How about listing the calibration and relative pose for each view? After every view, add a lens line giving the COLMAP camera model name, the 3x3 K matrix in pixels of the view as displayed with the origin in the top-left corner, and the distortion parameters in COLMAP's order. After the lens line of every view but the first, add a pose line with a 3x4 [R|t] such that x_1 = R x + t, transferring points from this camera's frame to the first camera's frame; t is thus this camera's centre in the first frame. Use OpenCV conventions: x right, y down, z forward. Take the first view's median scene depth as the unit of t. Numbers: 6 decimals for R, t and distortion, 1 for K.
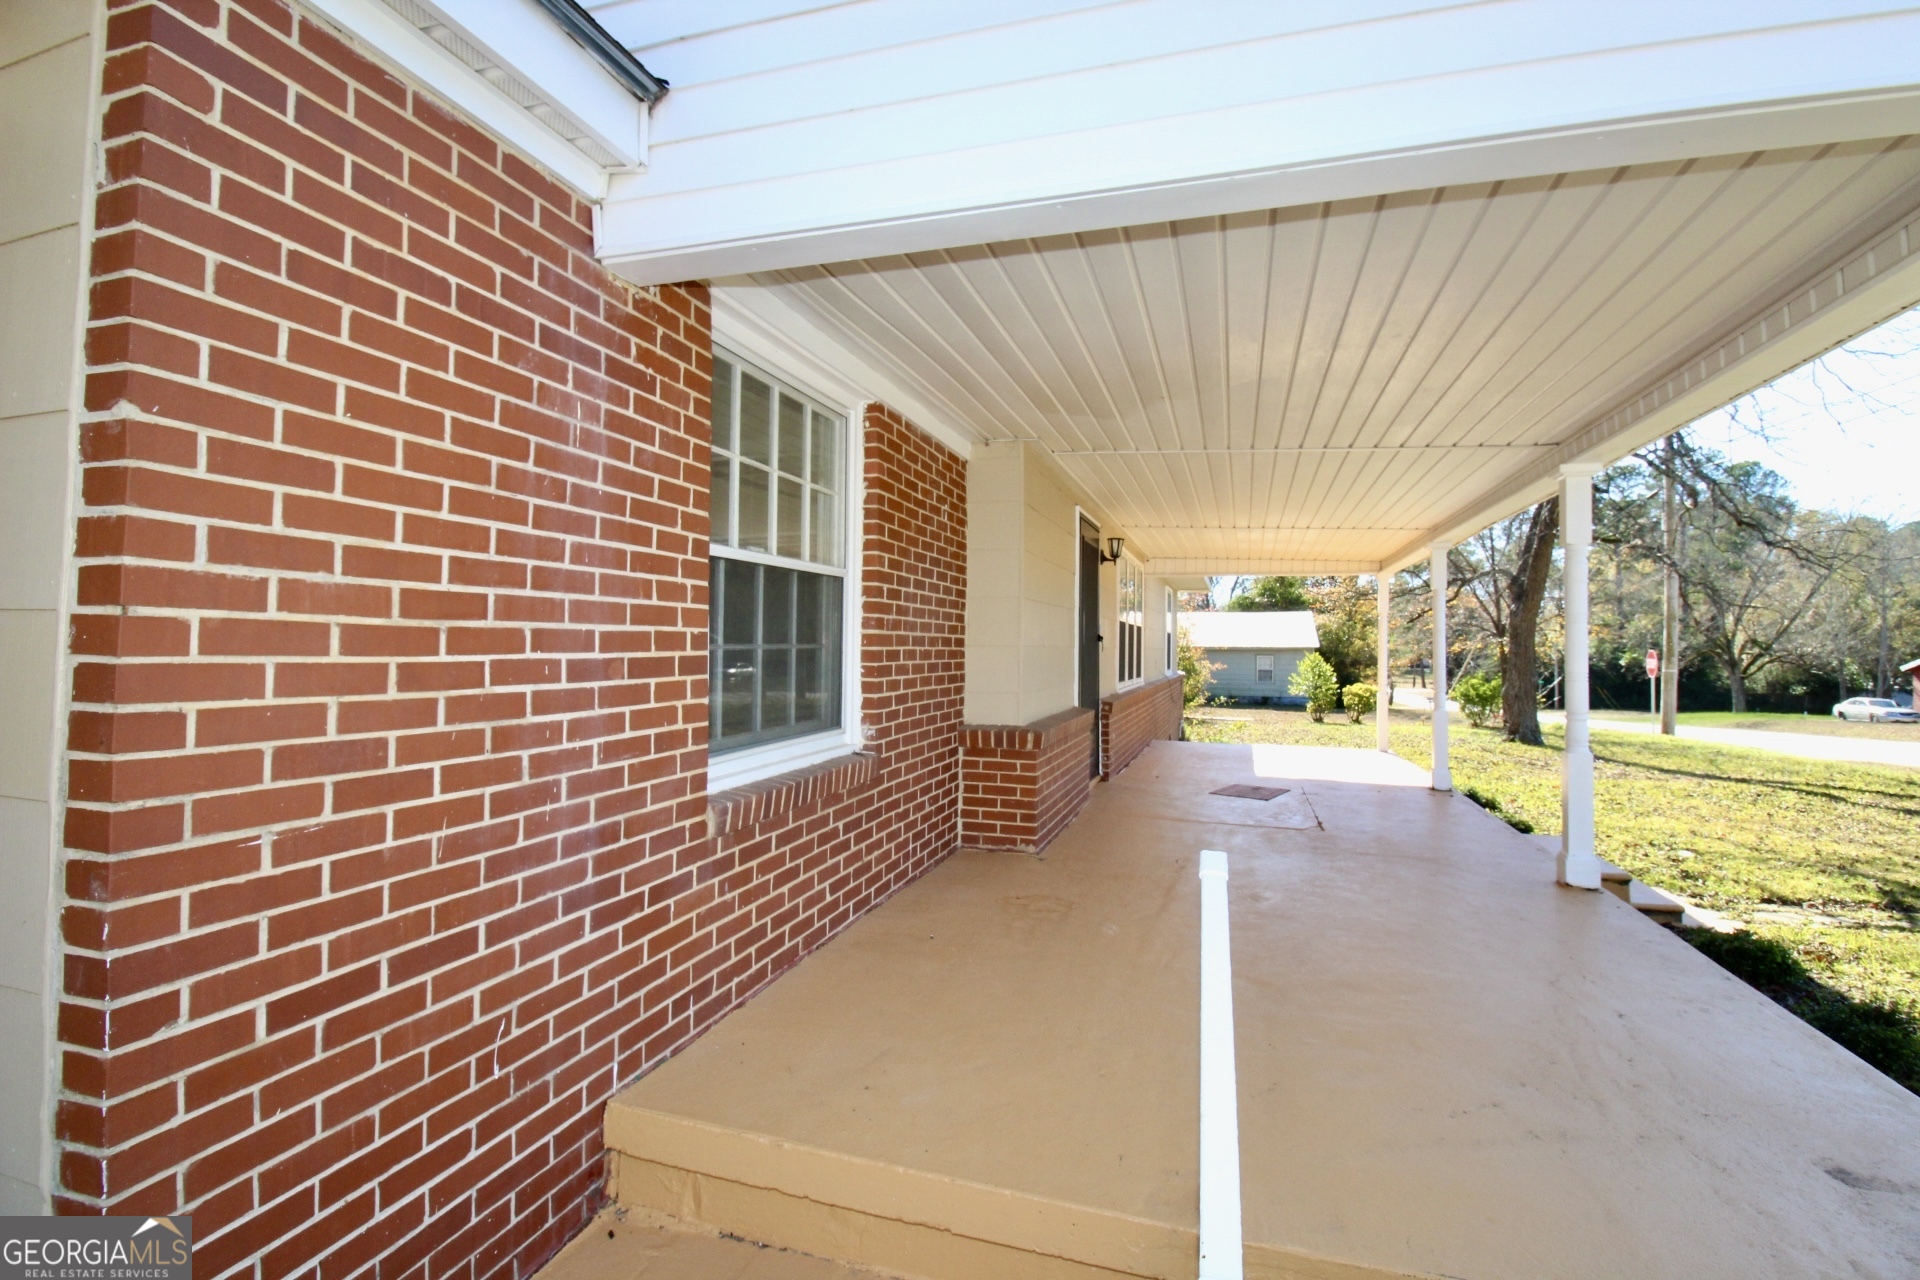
lens RADIAL K [[899.9, 0, 964.1], [0, 899.9, 629.6], [0, 0, 1]] dist [-0.015113, -0.000430]
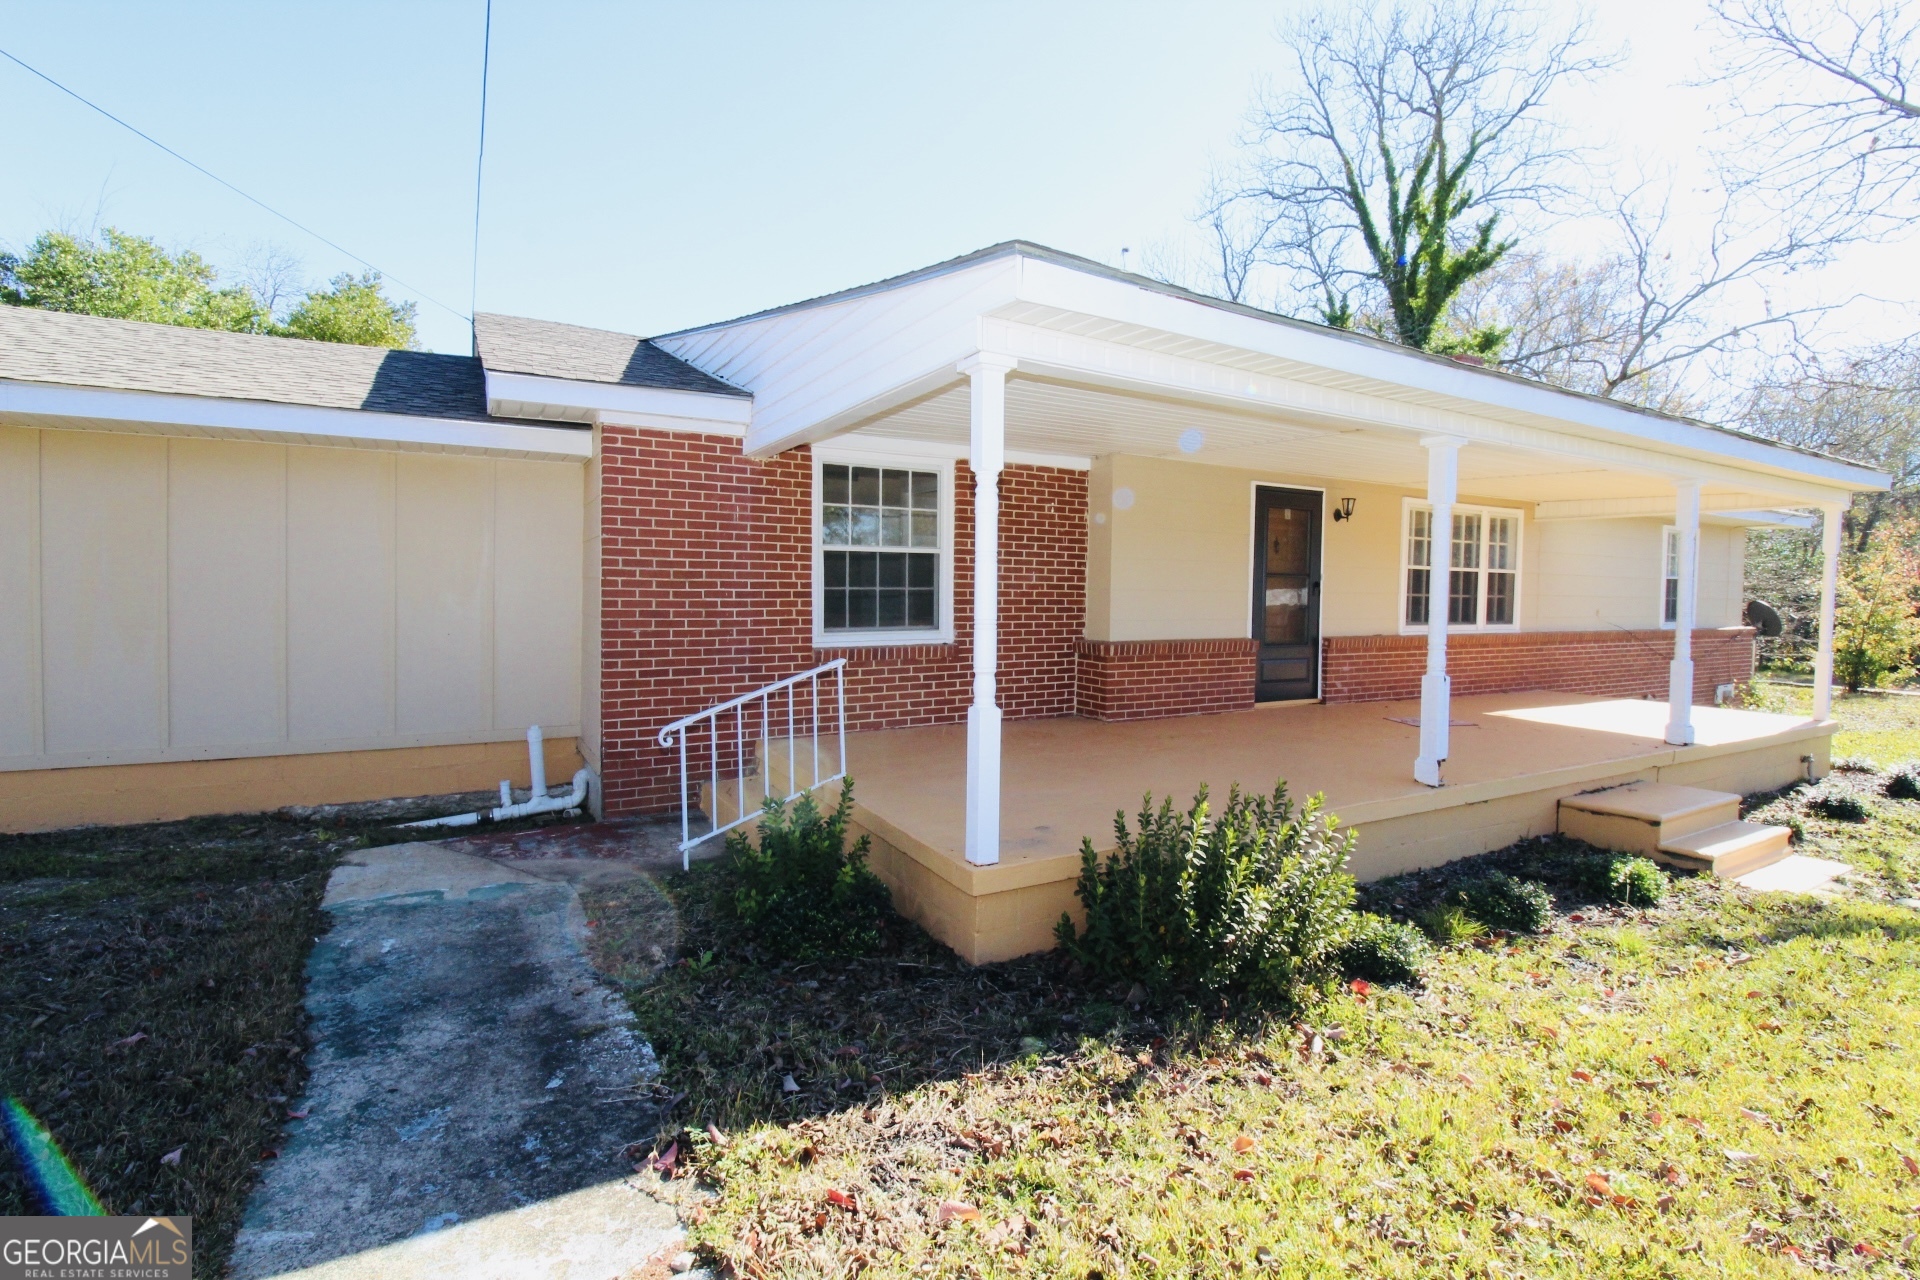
lens RADIAL K [[899.9, 0, 962.9], [0, 899.9, 644.2], [0, 0, 1]] dist [-0.015113, -0.000430]
pose [[0.715776, 0.041264, -0.697110, 2.274988], [0.007923, 0.997709, 0.067193, 0.014630], [0.698285, -0.053618, 0.713809, -0.669329]]
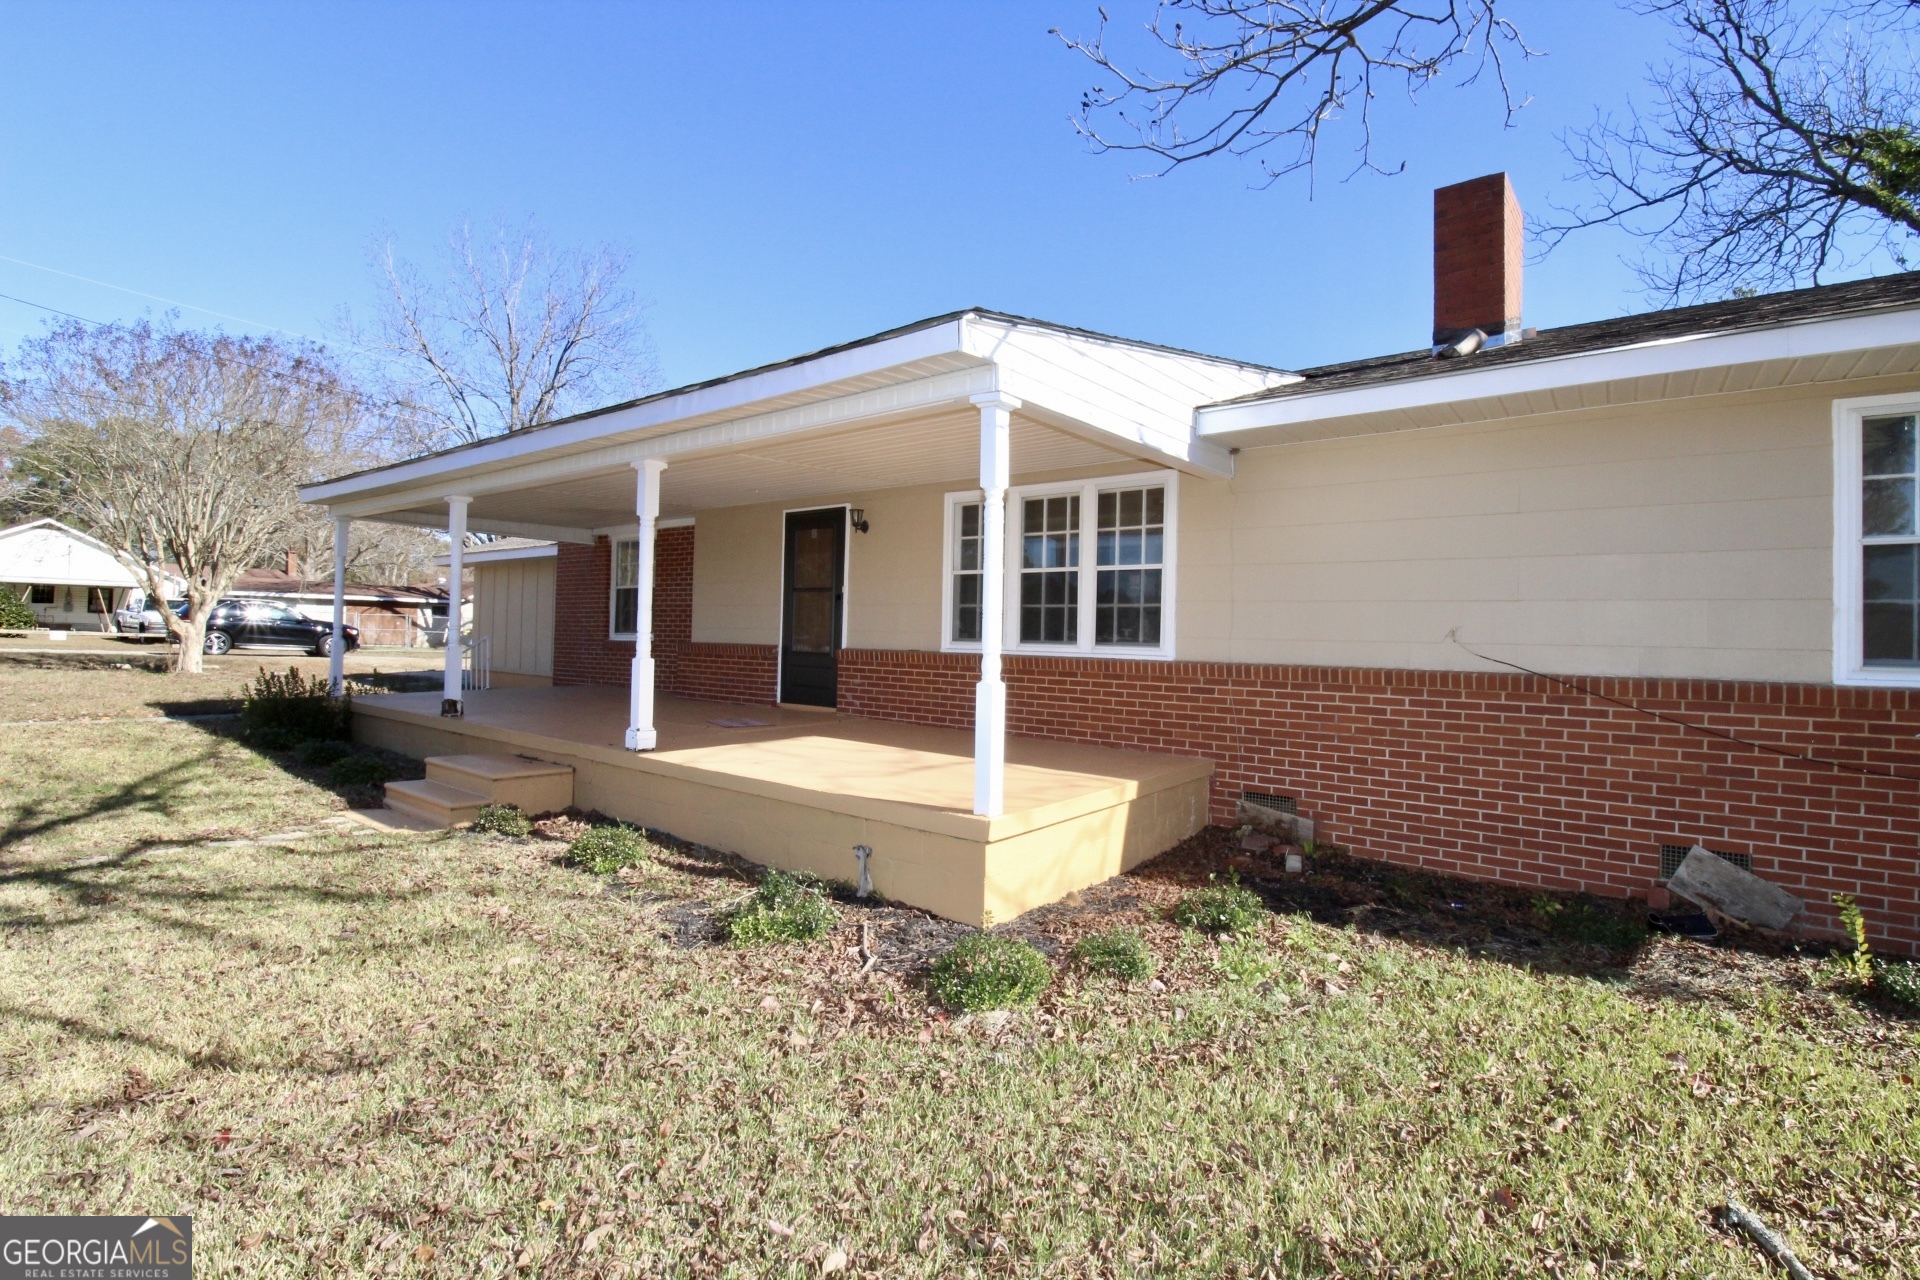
lens RADIAL K [[899.9, 0, 961.9], [0, 899.9, 637.3], [0, 0, 1]] dist [-0.015113, -0.000430]
pose [[-0.384285, 0.025481, -0.922863, 4.325837], [0.021409, 0.999596, 0.018685, 0.156075], [0.922966, -0.012577, -0.384676, 5.765186]]
